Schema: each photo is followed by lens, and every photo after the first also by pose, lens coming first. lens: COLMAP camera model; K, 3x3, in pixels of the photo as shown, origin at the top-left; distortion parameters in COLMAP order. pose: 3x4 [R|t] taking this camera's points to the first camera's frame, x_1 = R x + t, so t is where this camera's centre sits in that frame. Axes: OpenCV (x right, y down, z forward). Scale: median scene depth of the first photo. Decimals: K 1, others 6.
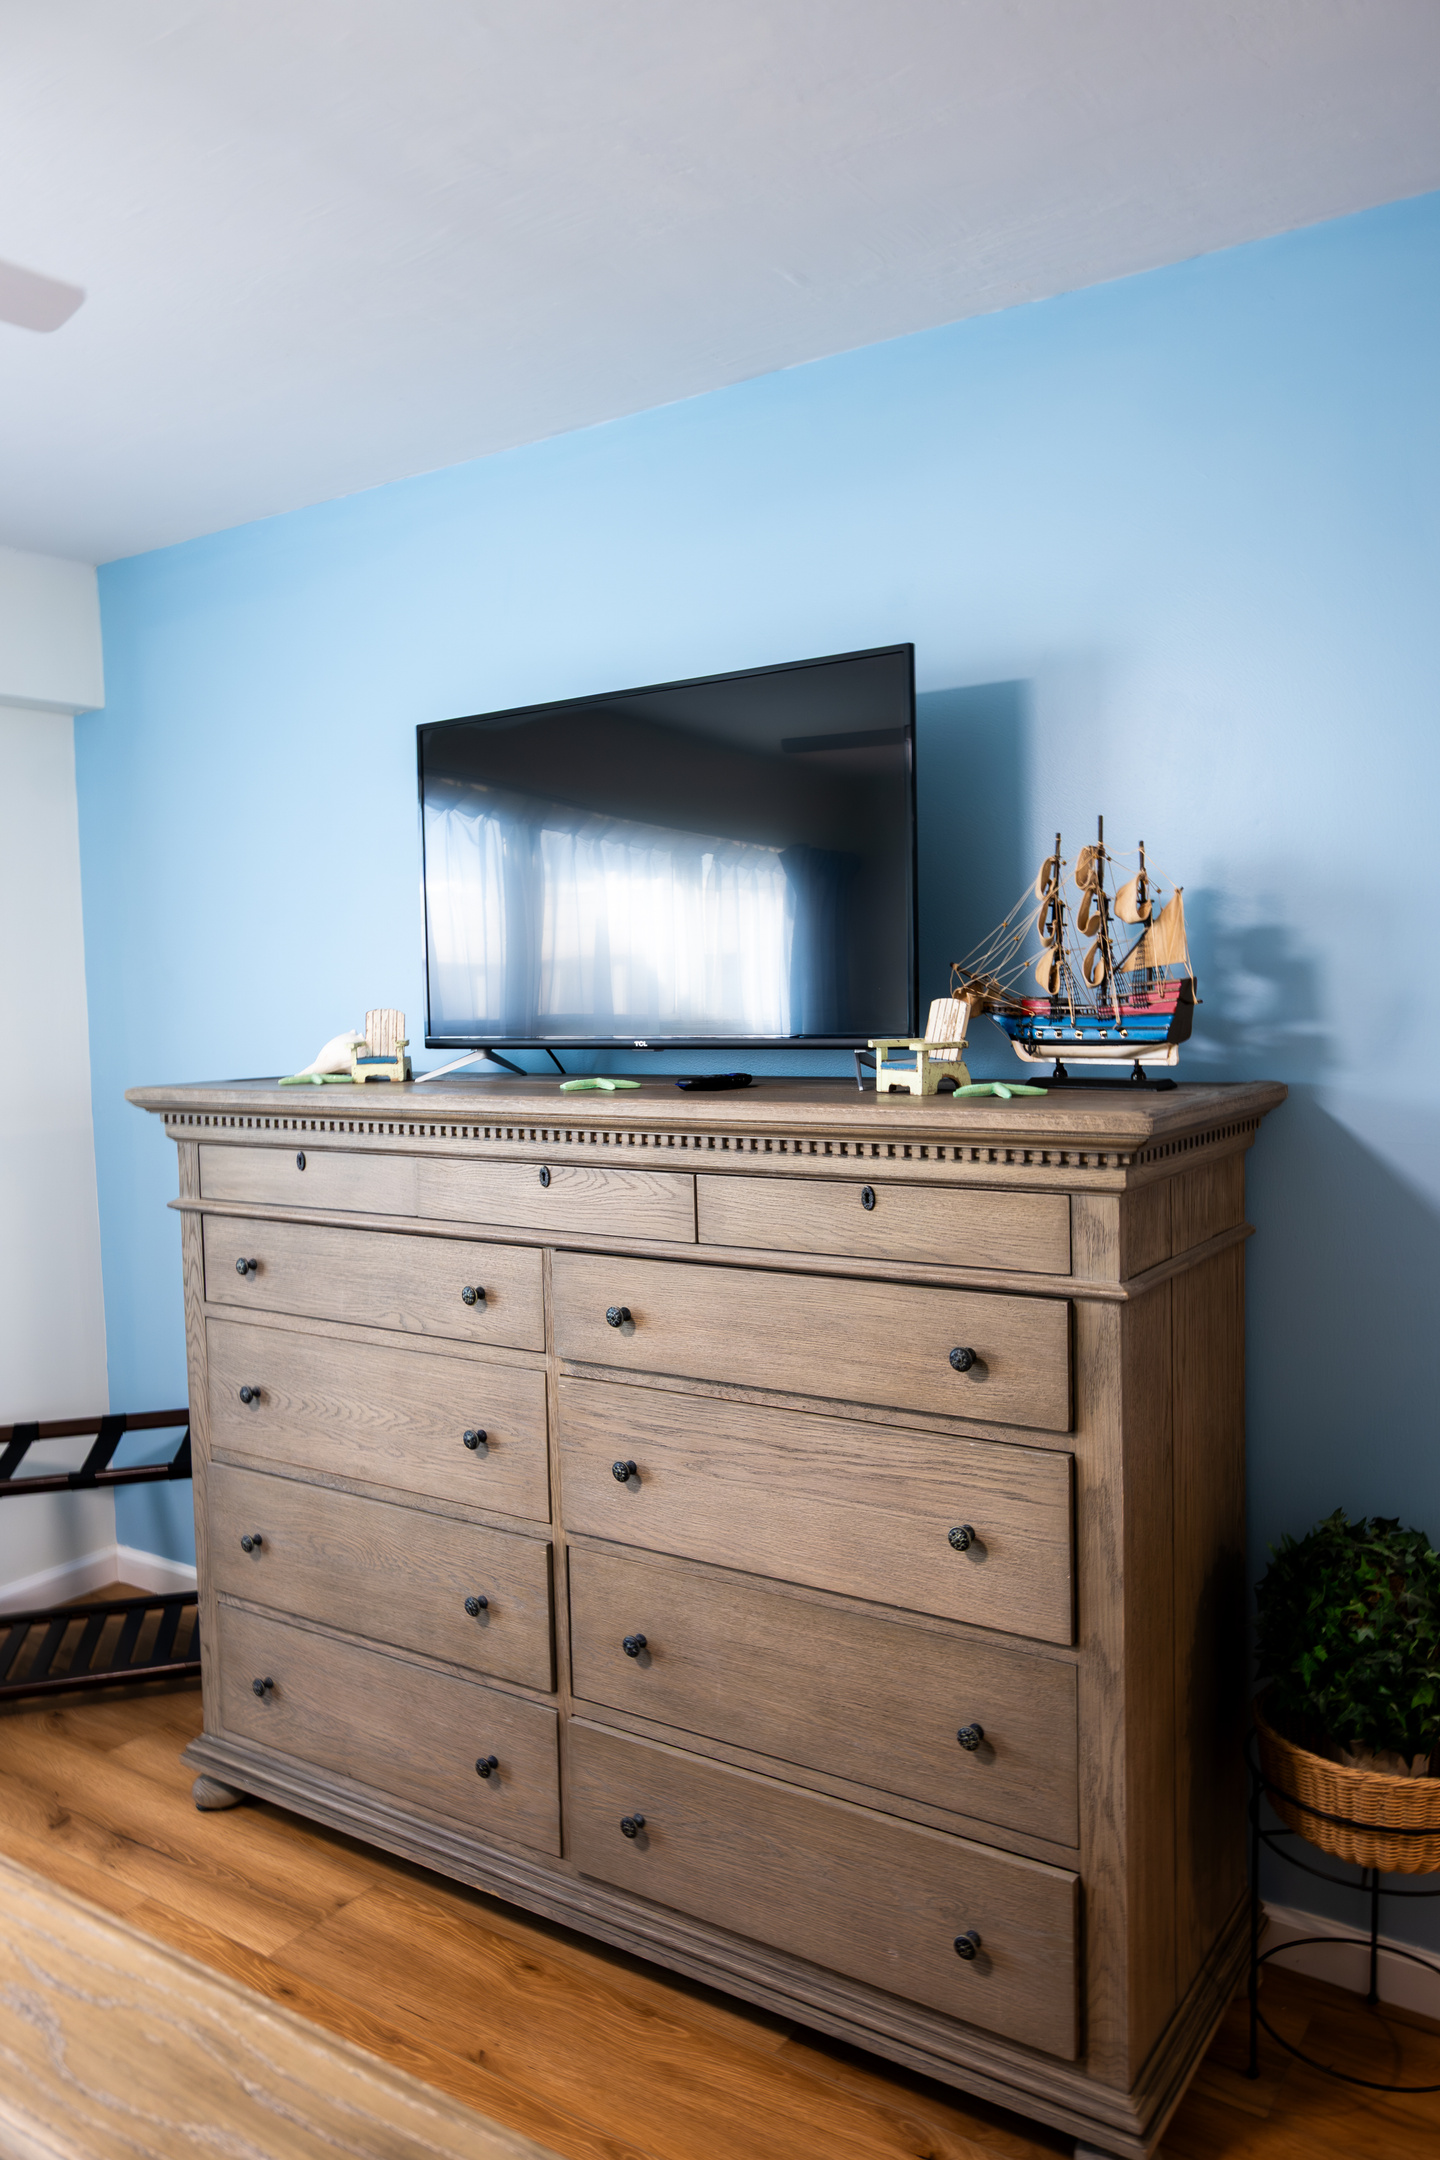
lens RADIAL K [[1586.8, 0, 715.7], [0, 1586.8, 1079.5], [0, 0, 1]] dist [-0.012564, 0.000663]
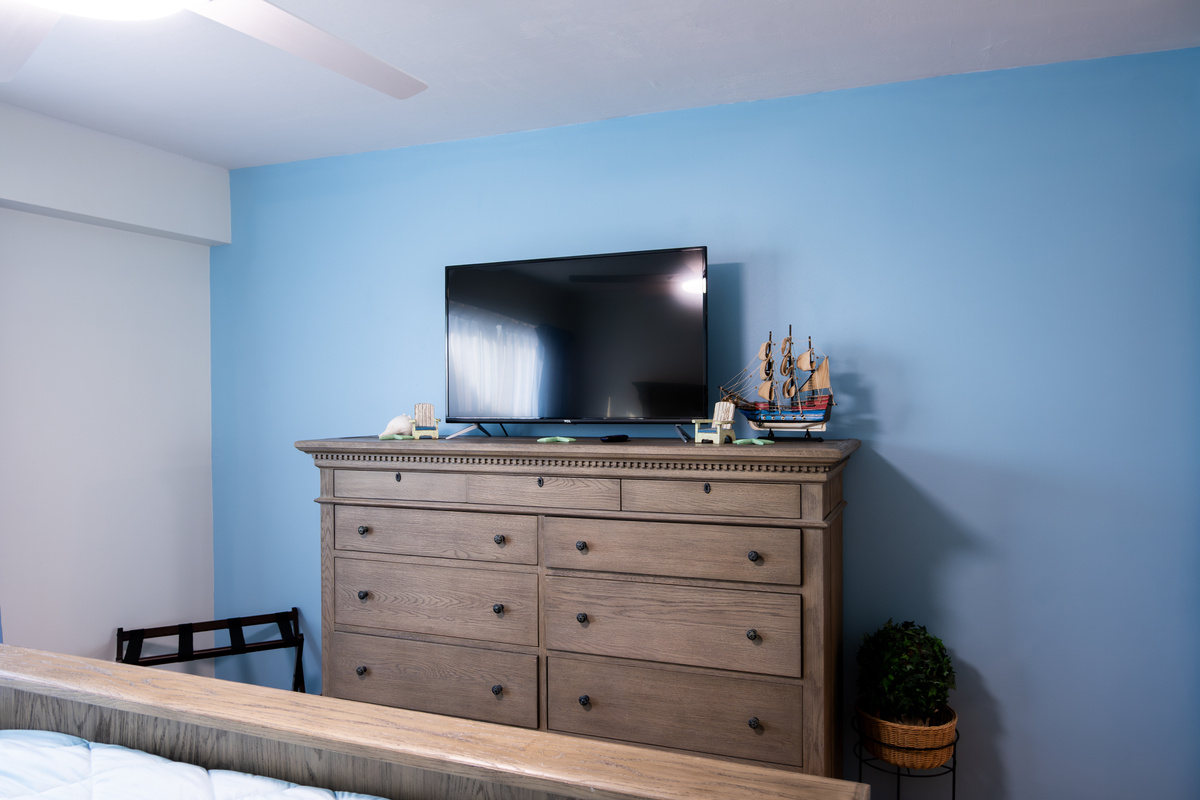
lens RADIAL K [[878.2, 0, 600.7], [0, 878.2, 397.2], [0, 0, 1]] dist [-0.023105, 0.001743]
pose [[0.975233, 0.016789, 0.220541, -0.307411], [-0.003767, 0.998231, -0.059332, 0.017965], [-0.221147, 0.057032, 0.973572, -0.190188]]
